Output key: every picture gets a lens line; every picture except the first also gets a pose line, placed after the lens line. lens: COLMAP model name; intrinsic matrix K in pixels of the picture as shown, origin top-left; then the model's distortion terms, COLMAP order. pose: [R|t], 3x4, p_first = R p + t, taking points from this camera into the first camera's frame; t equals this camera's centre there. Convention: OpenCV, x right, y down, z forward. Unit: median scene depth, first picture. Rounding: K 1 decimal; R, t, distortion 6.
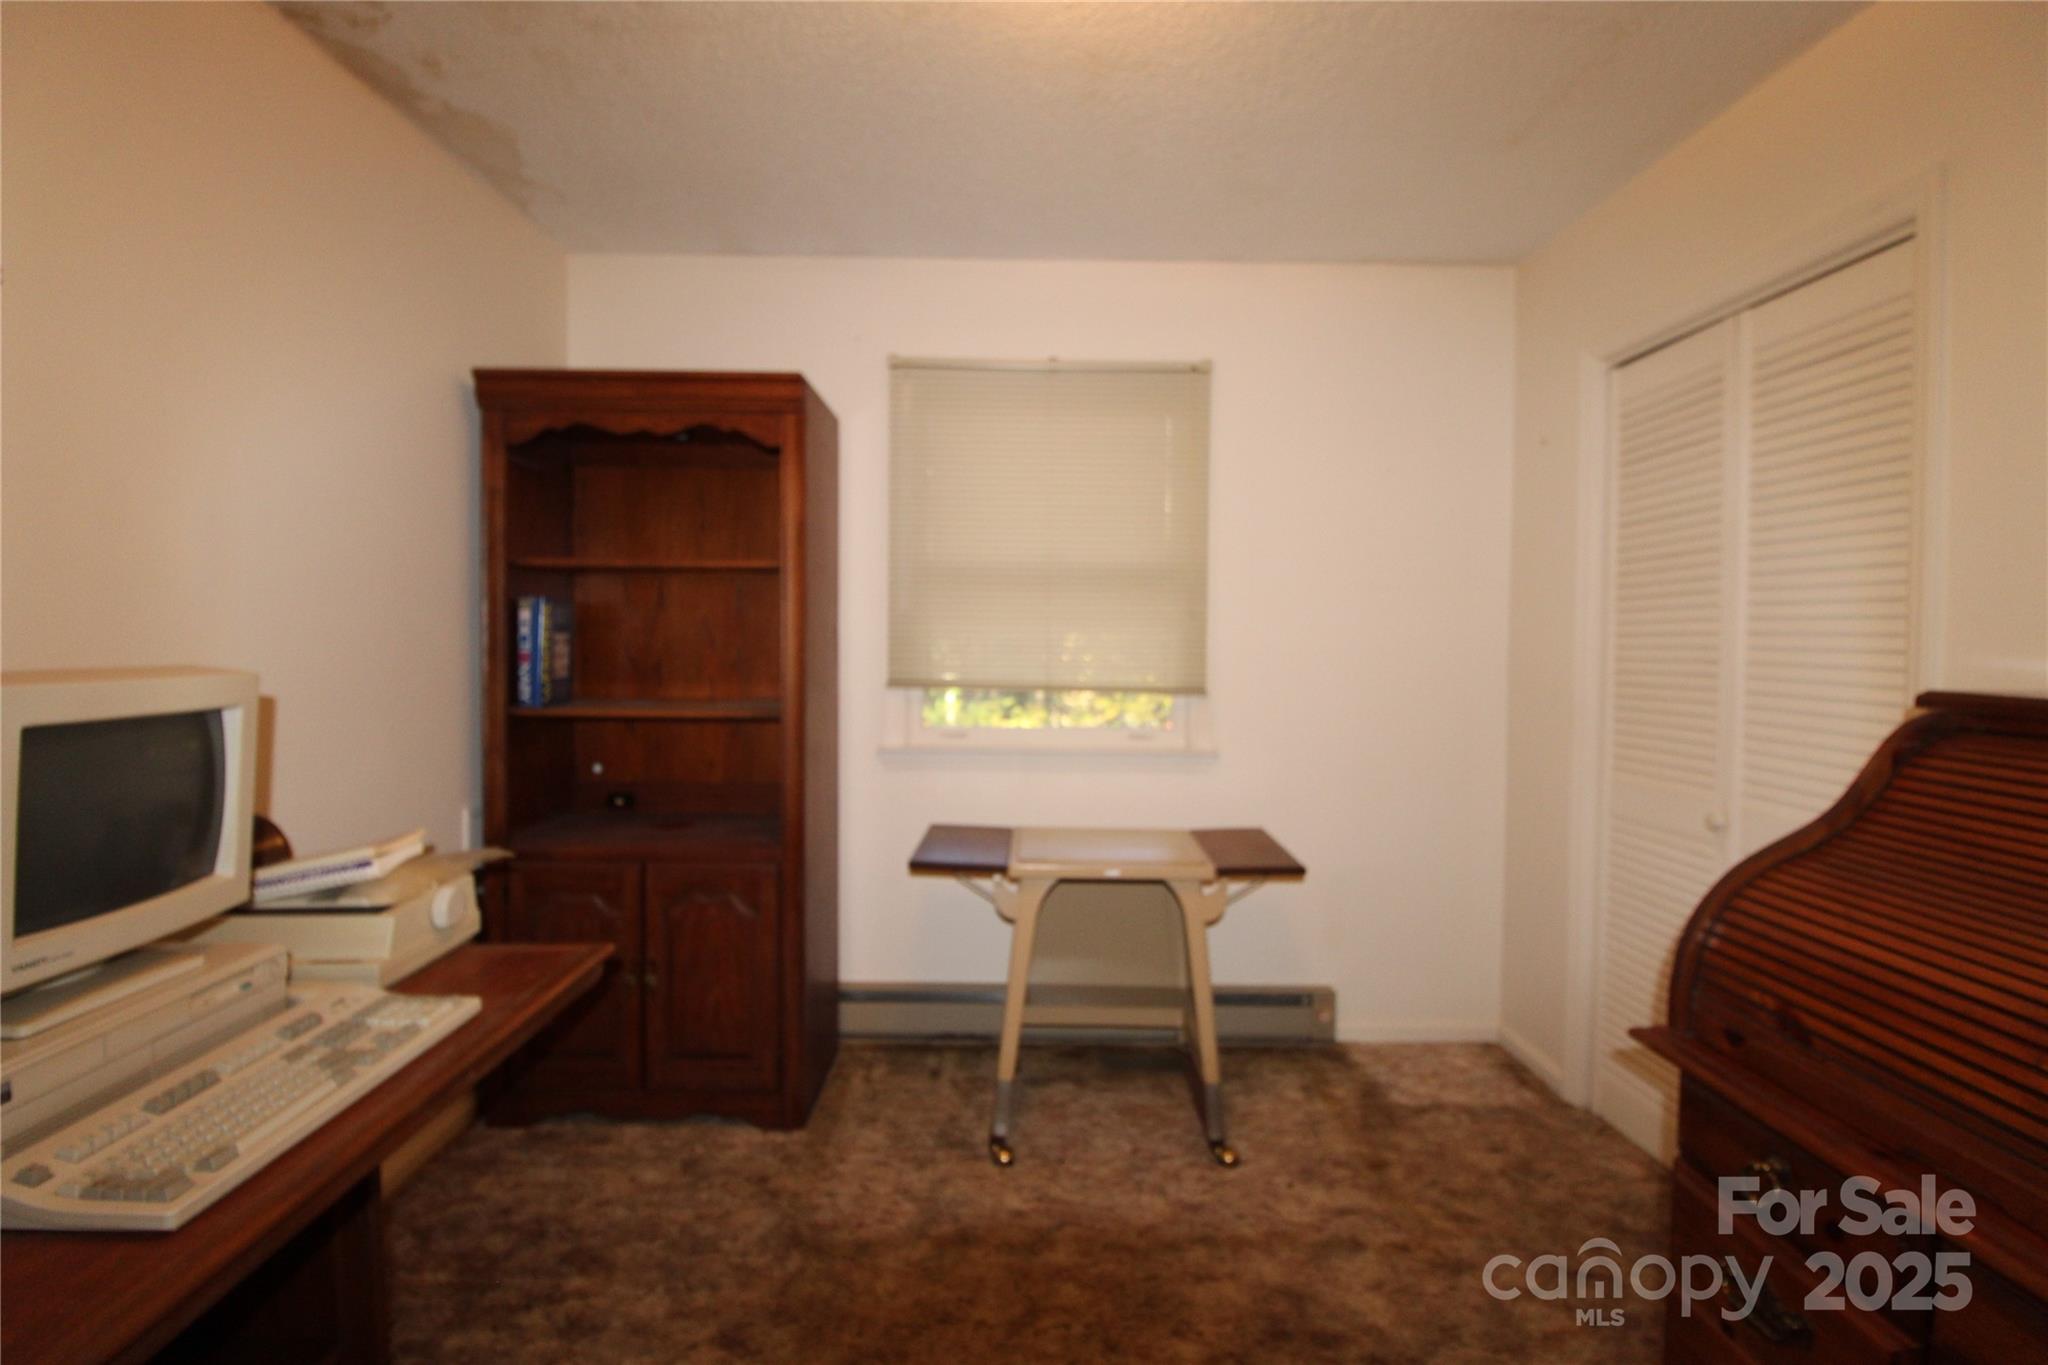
lens RADIAL K [[951.6, 0, 1025.8], [0, 951.6, 674.7], [0, 0, 1]] dist [-0.001405, -0.000490]
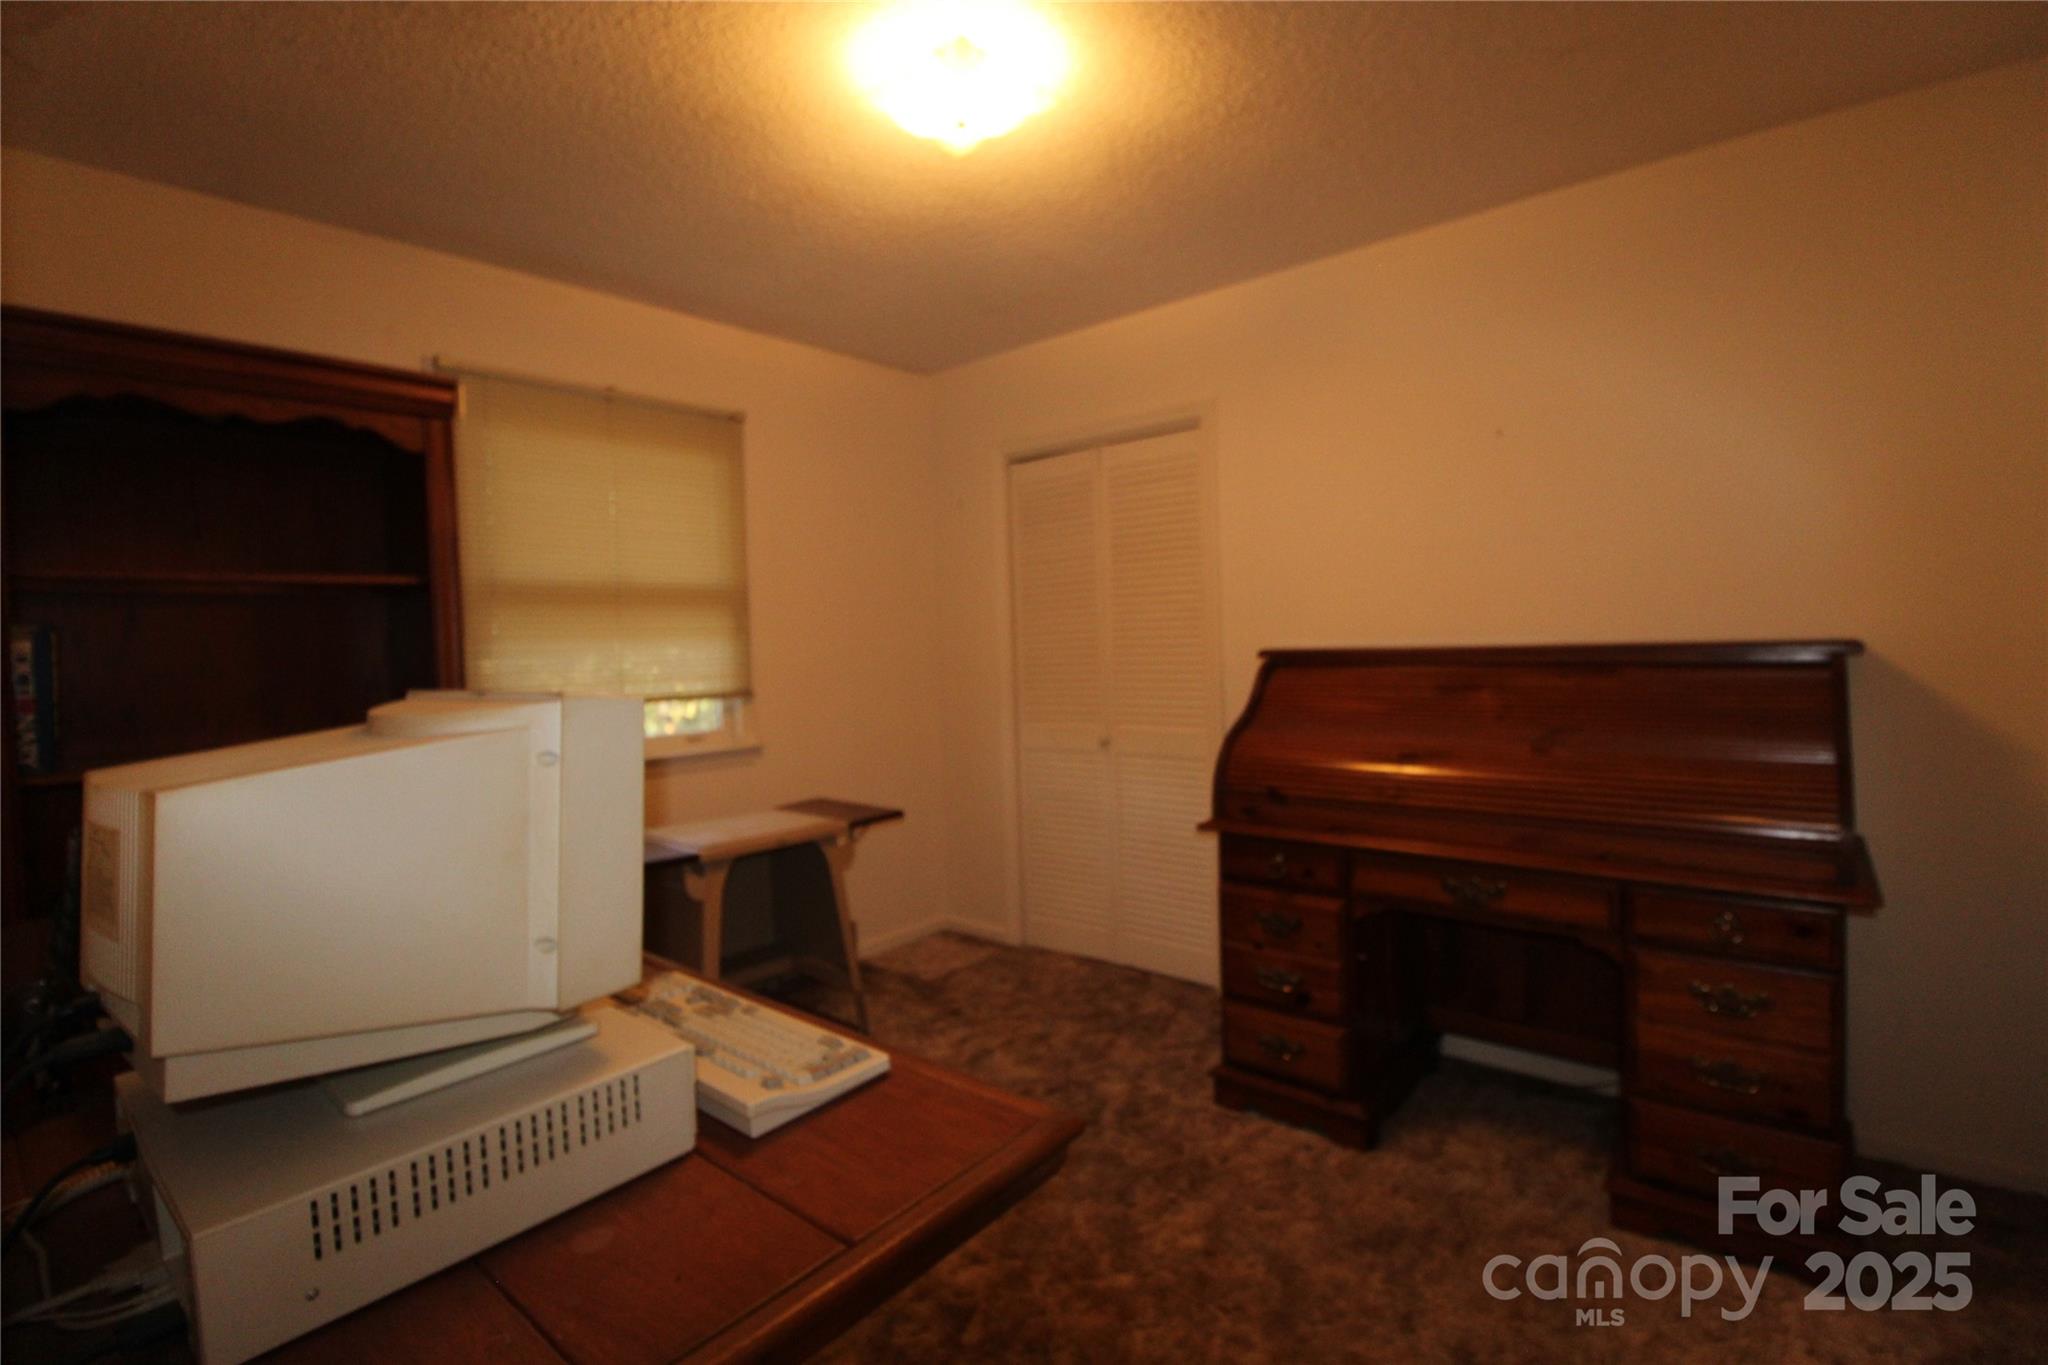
lens RADIAL K [[951.6, 0, 1021.9], [0, 951.6, 683.8], [0, 0, 1]] dist [-0.001405, -0.000490]
pose [[0.662741, -0.065120, 0.746012, -0.582601], [0.068647, 0.997300, 0.026071, -0.002812], [-0.745696, 0.033933, 0.665422, -0.033722]]
